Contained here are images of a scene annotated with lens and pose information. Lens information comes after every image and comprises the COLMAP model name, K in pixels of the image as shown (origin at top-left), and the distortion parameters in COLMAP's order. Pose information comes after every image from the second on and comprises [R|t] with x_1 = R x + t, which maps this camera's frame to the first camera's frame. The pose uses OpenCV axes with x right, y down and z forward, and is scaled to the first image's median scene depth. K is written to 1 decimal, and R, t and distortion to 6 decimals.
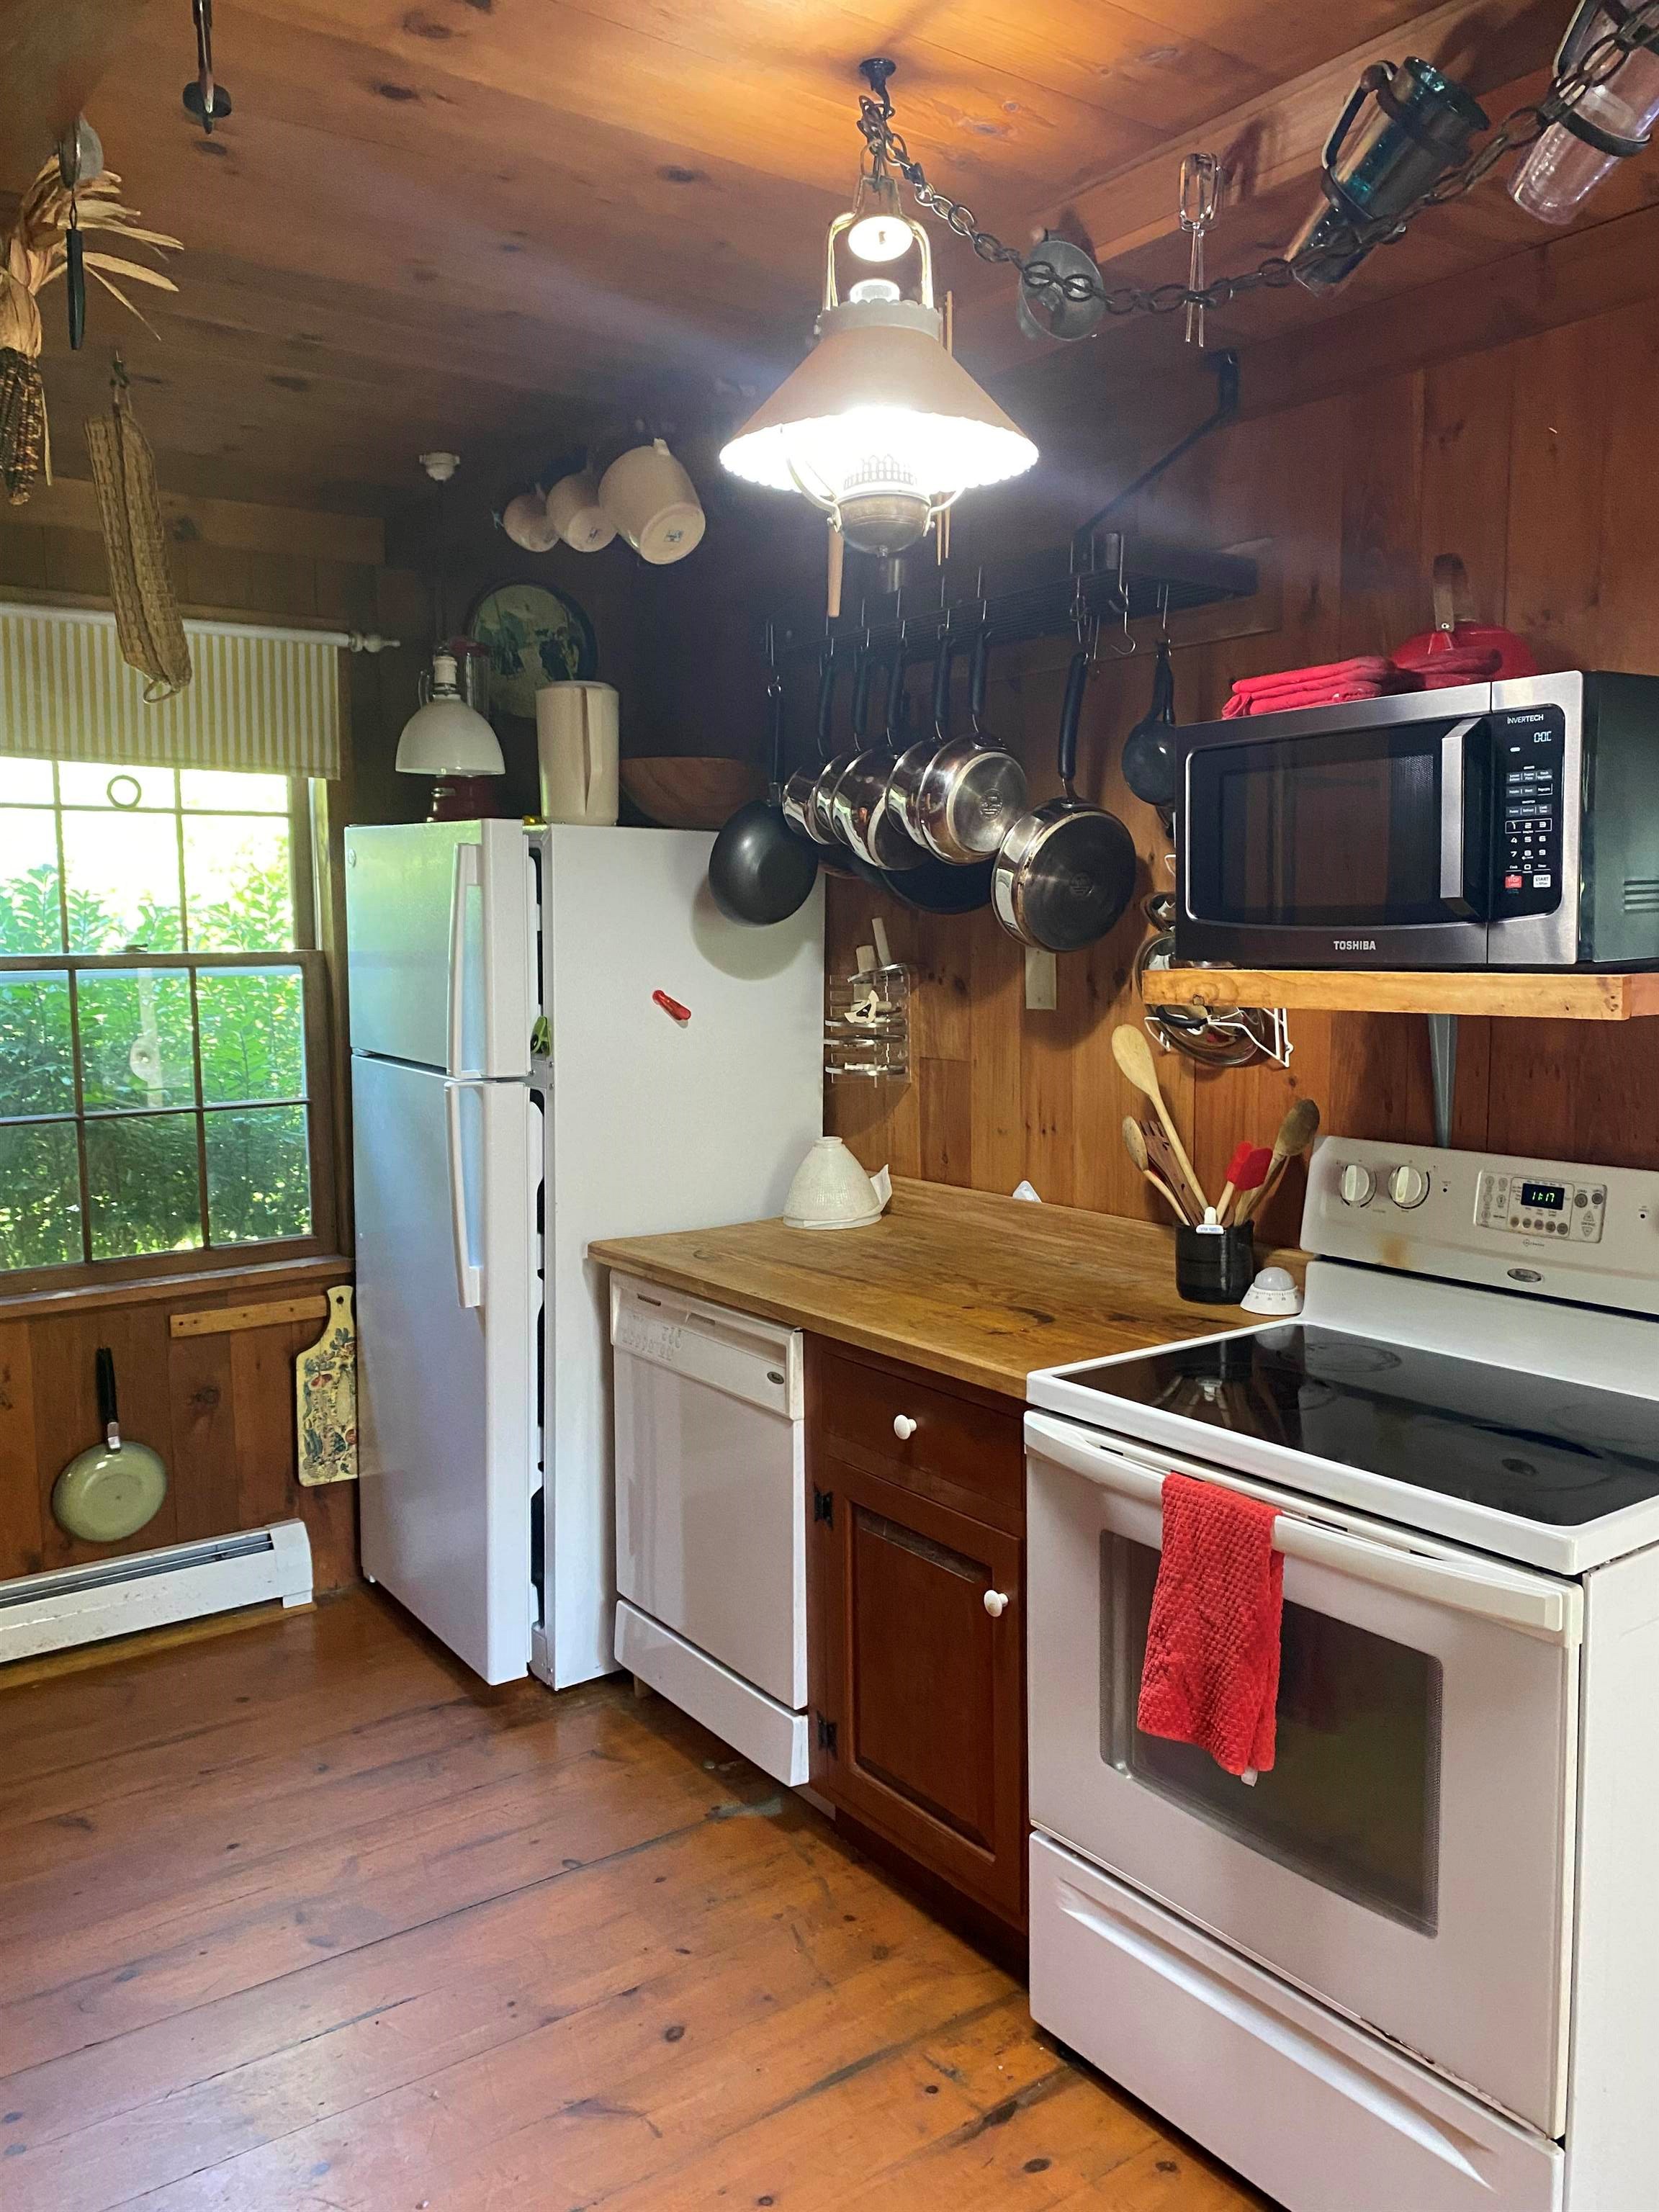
lens RADIAL K [[1698.3, 0, 829.5], [0, 1698.3, 1106.0], [0, 0, 1]] dist [0.007037, -0.000322]
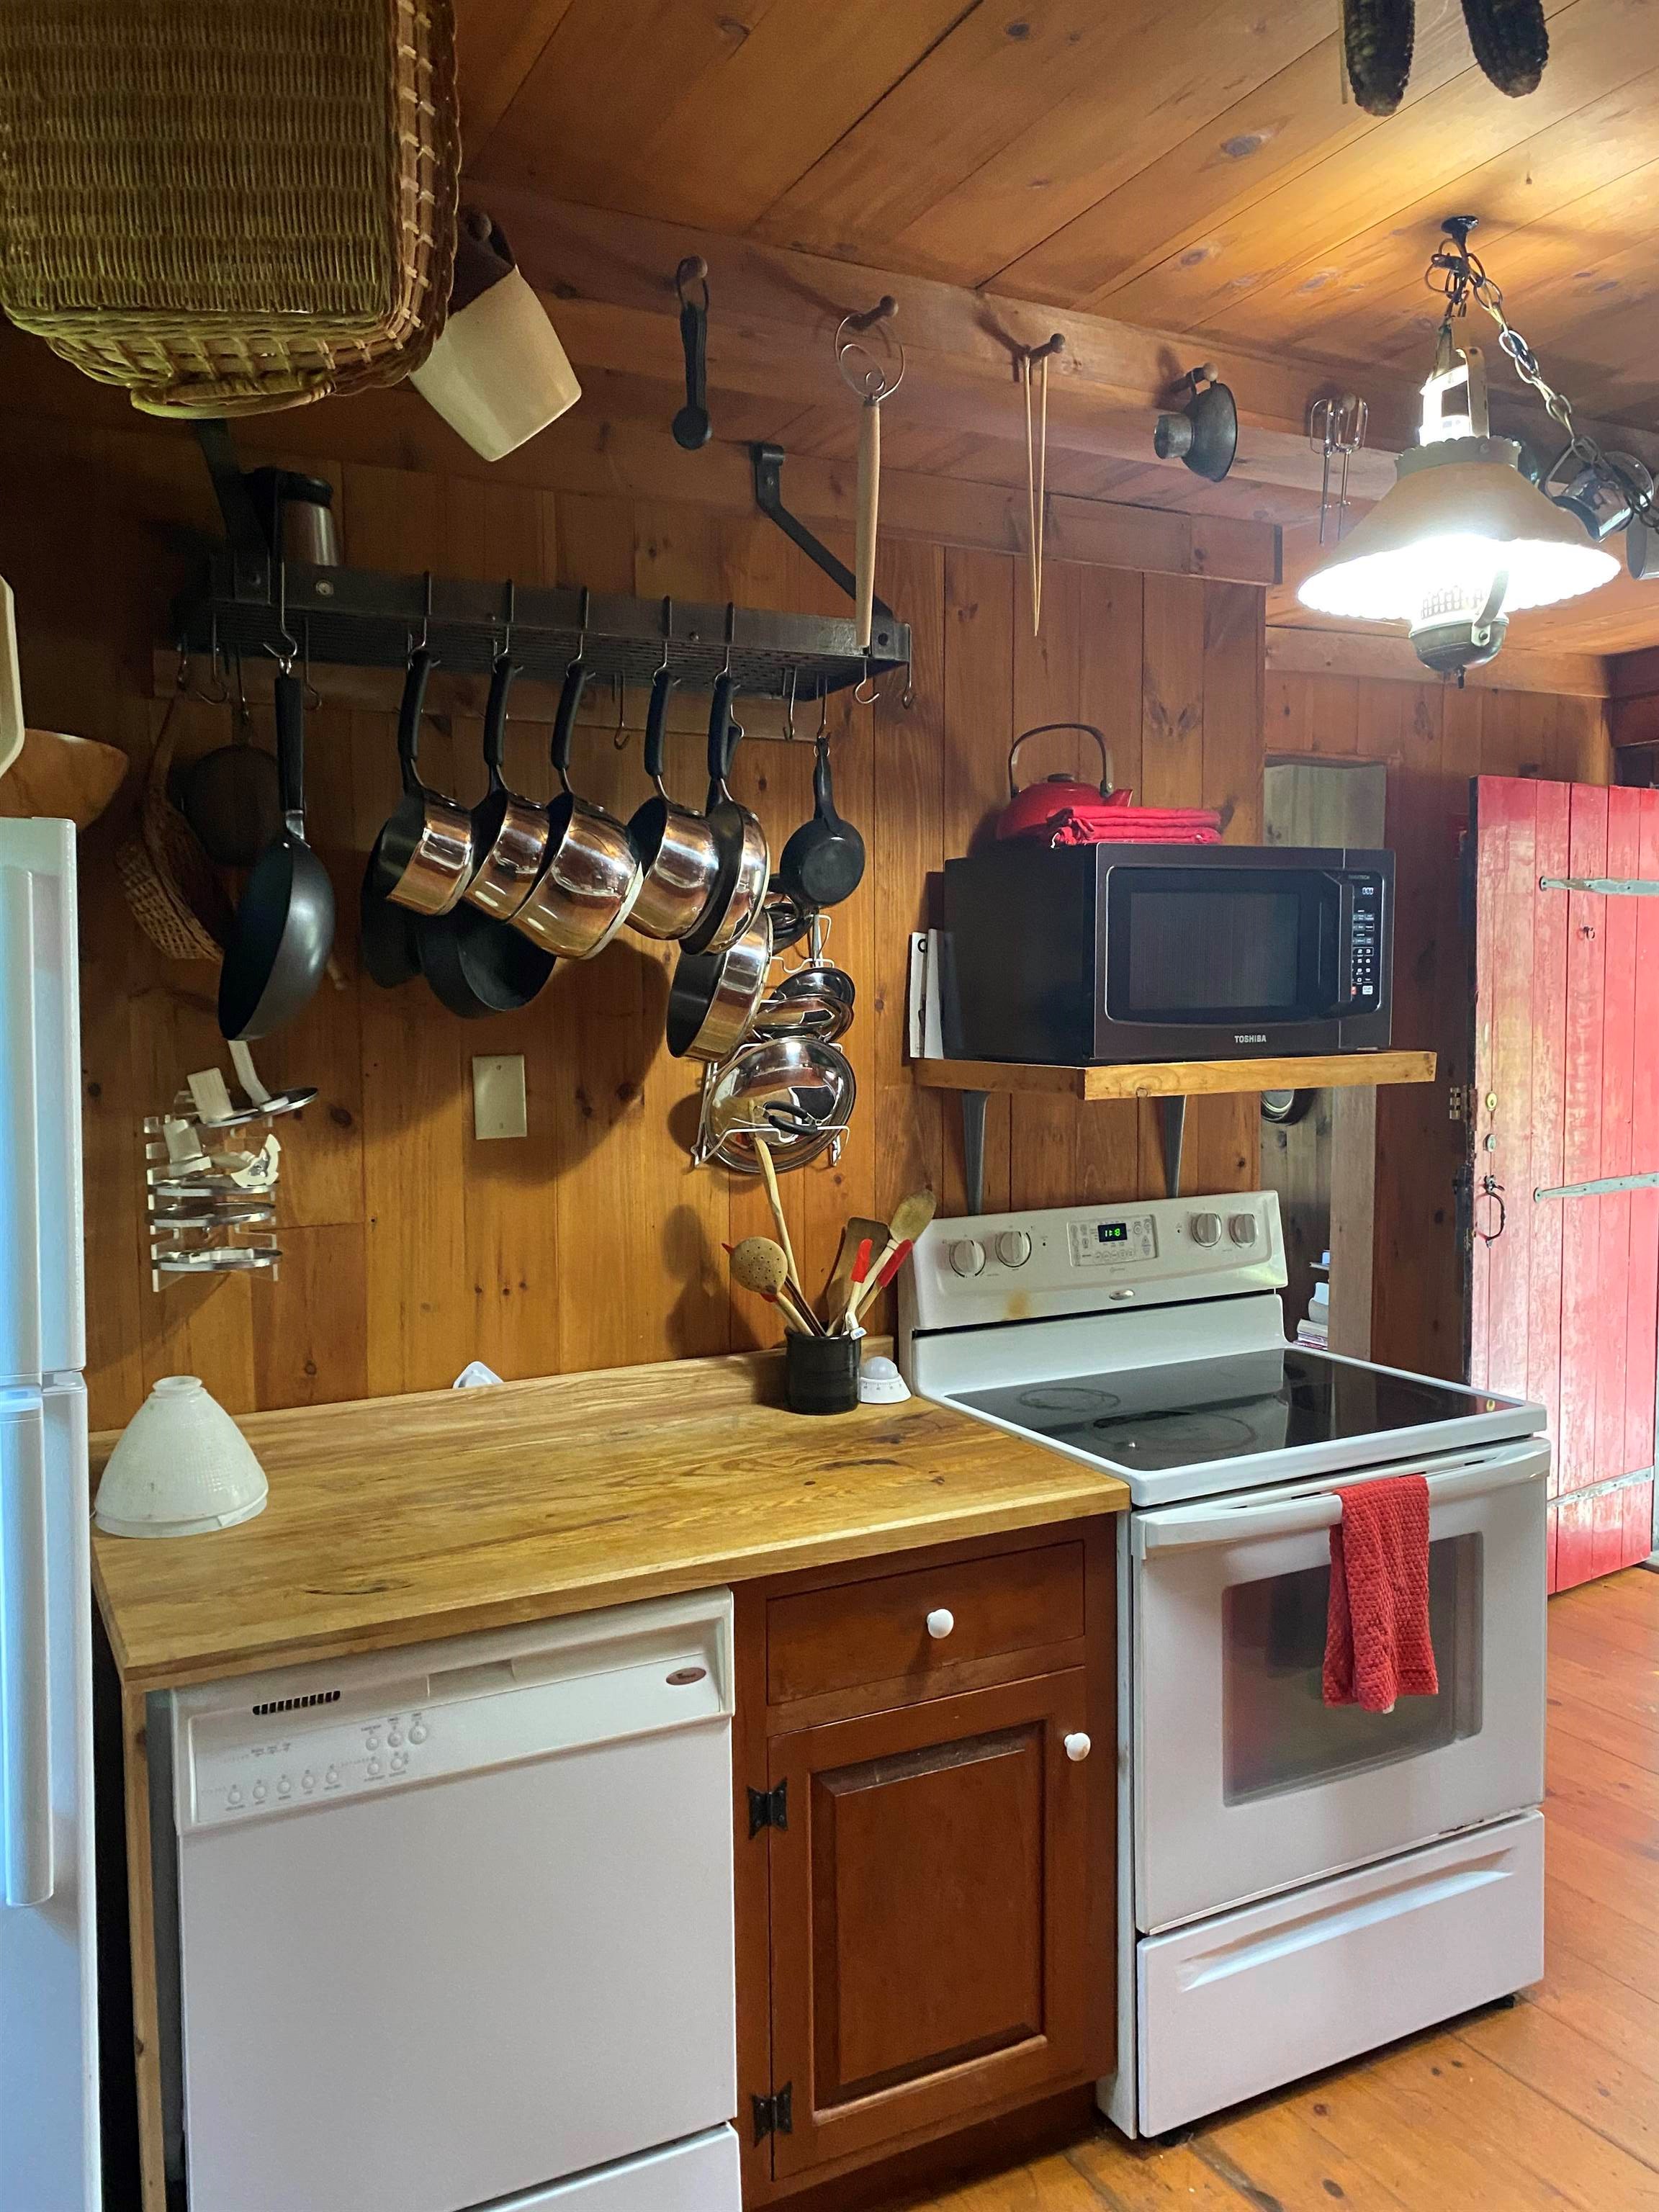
lens RADIAL K [[1698.3, 0, 829.5], [0, 1698.3, 1106.0], [0, 0, 1]] dist [0.007037, -0.000322]
pose [[0.153173, -0.059661, 0.986397, -0.855389], [0.117048, 0.992245, 0.041839, -0.117894], [-0.981243, 0.109047, 0.158968, 0.976289]]
